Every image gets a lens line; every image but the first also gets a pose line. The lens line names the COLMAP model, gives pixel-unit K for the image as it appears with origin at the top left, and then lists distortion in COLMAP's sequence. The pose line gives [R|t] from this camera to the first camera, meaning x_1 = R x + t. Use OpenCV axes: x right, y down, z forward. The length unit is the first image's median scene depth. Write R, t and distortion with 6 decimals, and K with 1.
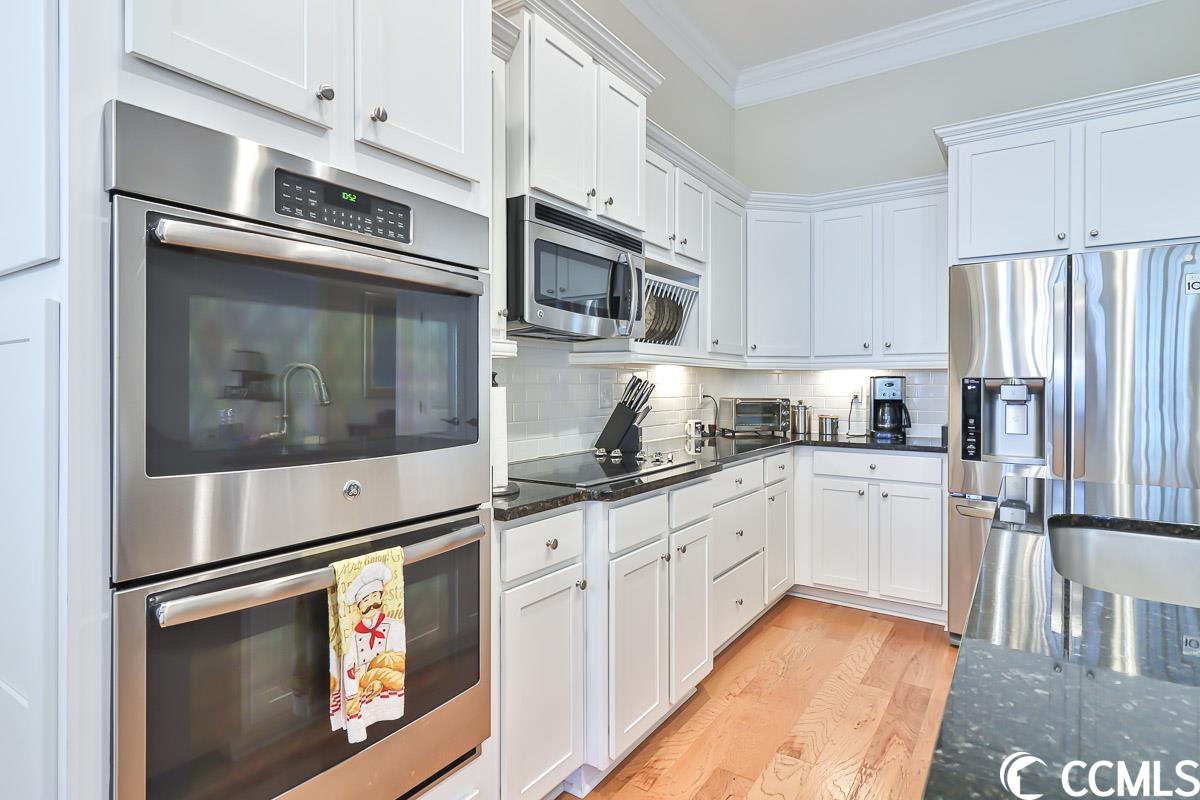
lens RADIAL K [[631.1, 0, 592.3], [0, 631.1, 388.8], [0, 0, 1]] dist [-0.004343, -0.000829]
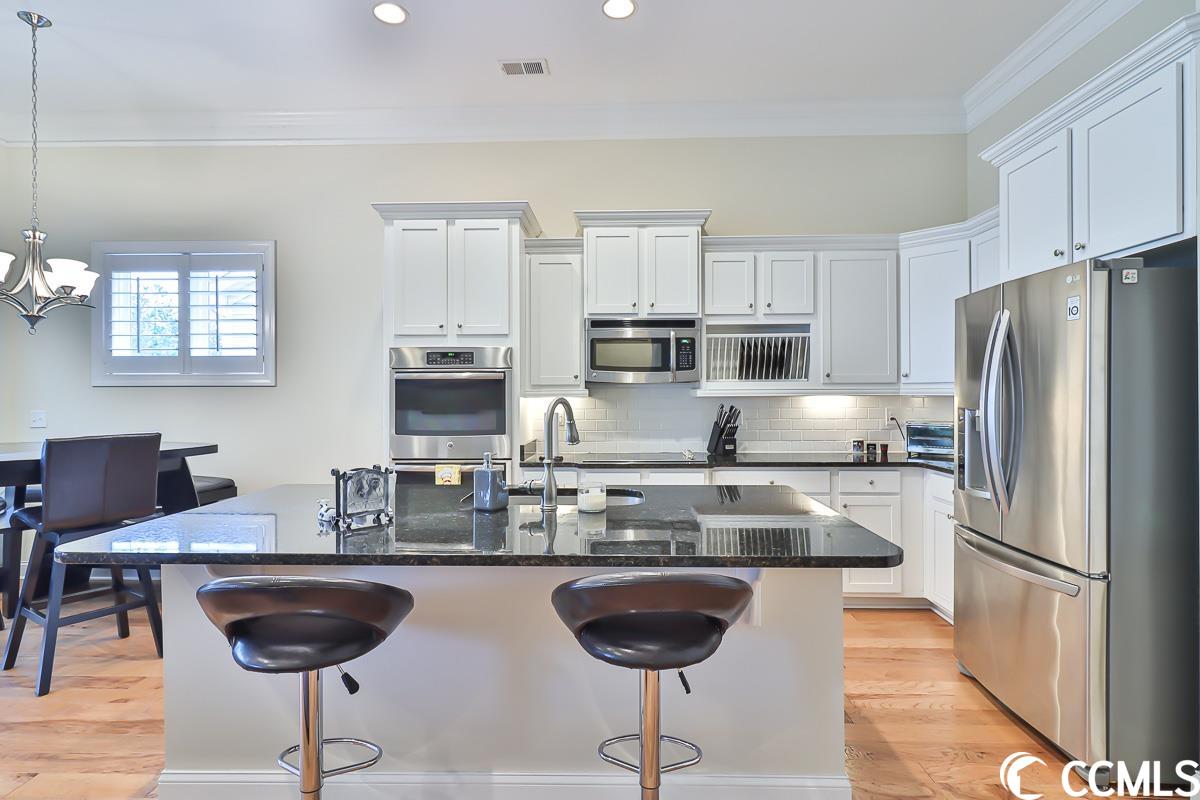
lens RADIAL K [[631.1, 0, 611.9], [0, 631.1, 394.9], [0, 0, 1]] dist [-0.004343, -0.000829]
pose [[0.547024, -0.007170, -0.837086, 0.948423], [0.000658, 0.999967, -0.008135, -0.024466], [0.837117, 0.003900, 0.547011, -0.024153]]
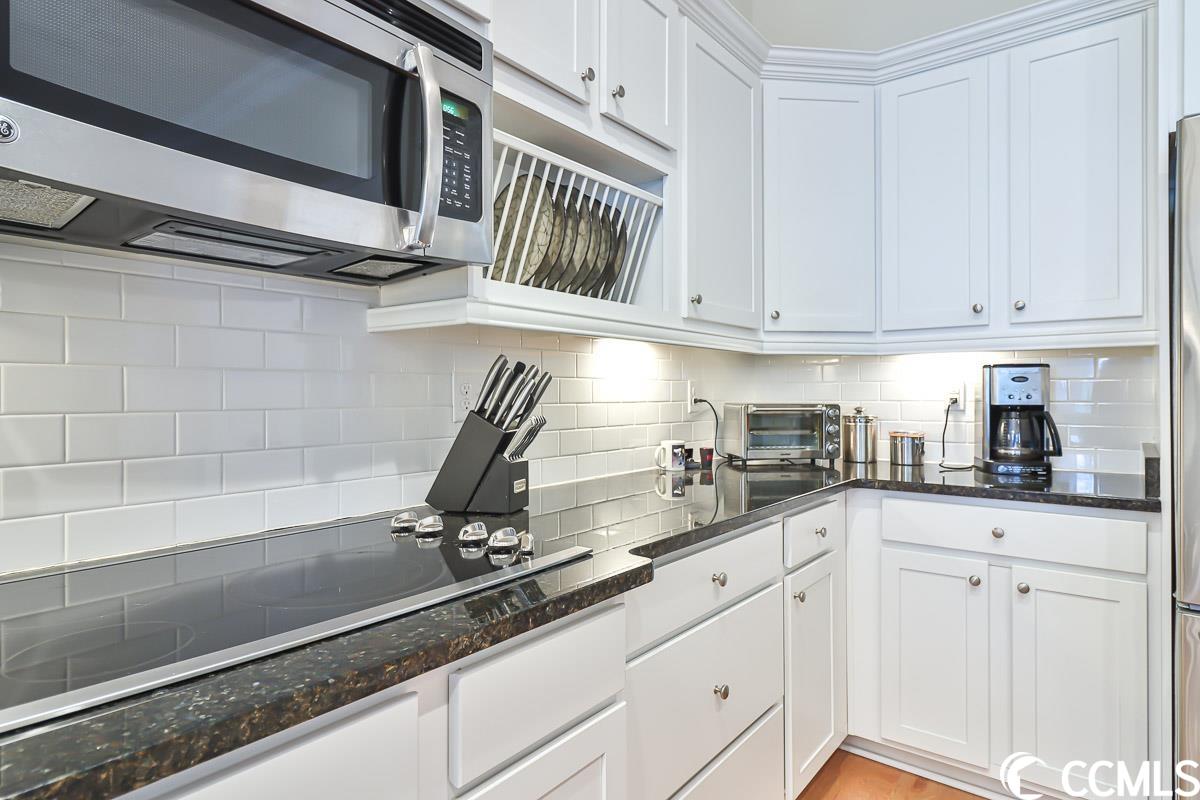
lens RADIAL K [[671.0, 0, 599.4], [0, 671.0, 396.2], [0, 0, 1]] dist [0.001155, 0.002760]
pose [[0.998425, -0.002618, -0.056035, 0.137312], [0.002489, 0.999994, -0.002370, 0.009883], [0.056041, 0.002226, 0.998426, 0.400181]]
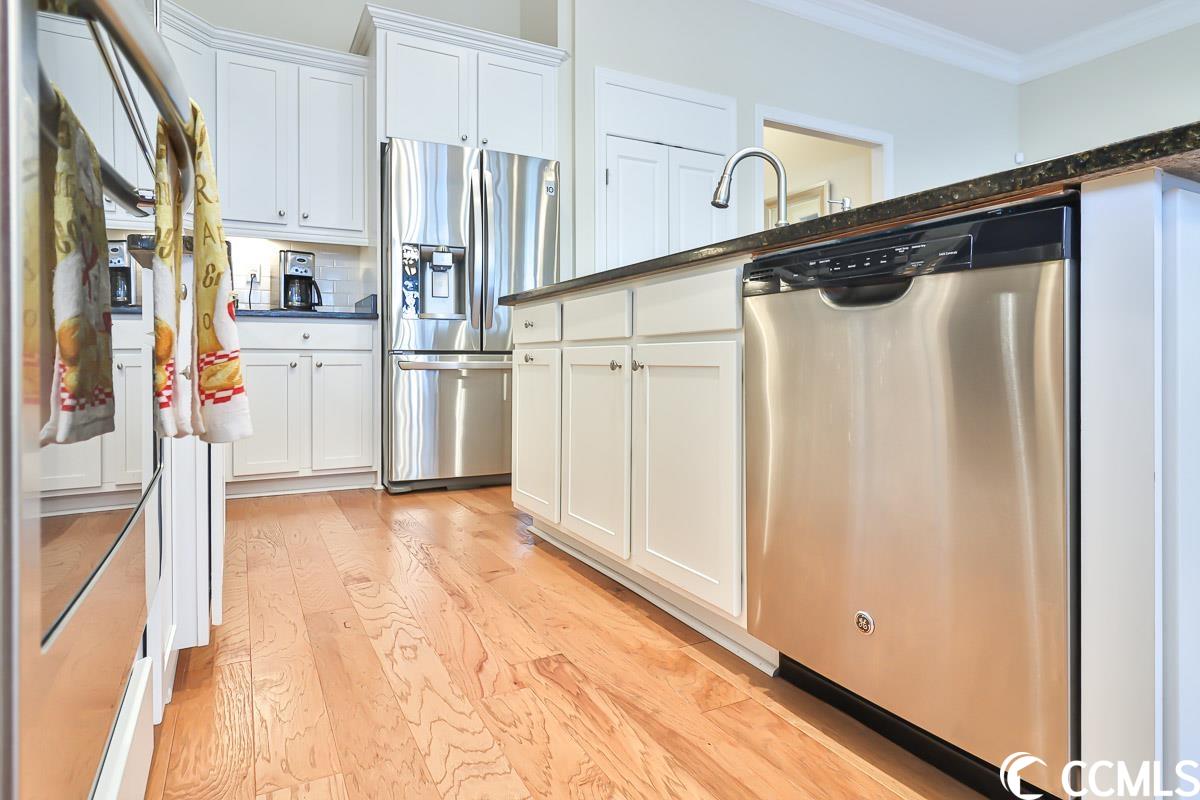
lens RADIAL K [[671.0, 0, 593.7], [0, 671.0, 359.8], [0, 0, 1]] dist [0.001155, 0.002760]
pose [[0.466352, -0.003741, 0.884591, -0.233294], [0.000082, 0.999991, 0.004185, 0.147161], [-0.884599, -0.001879, 0.466348, 0.138596]]
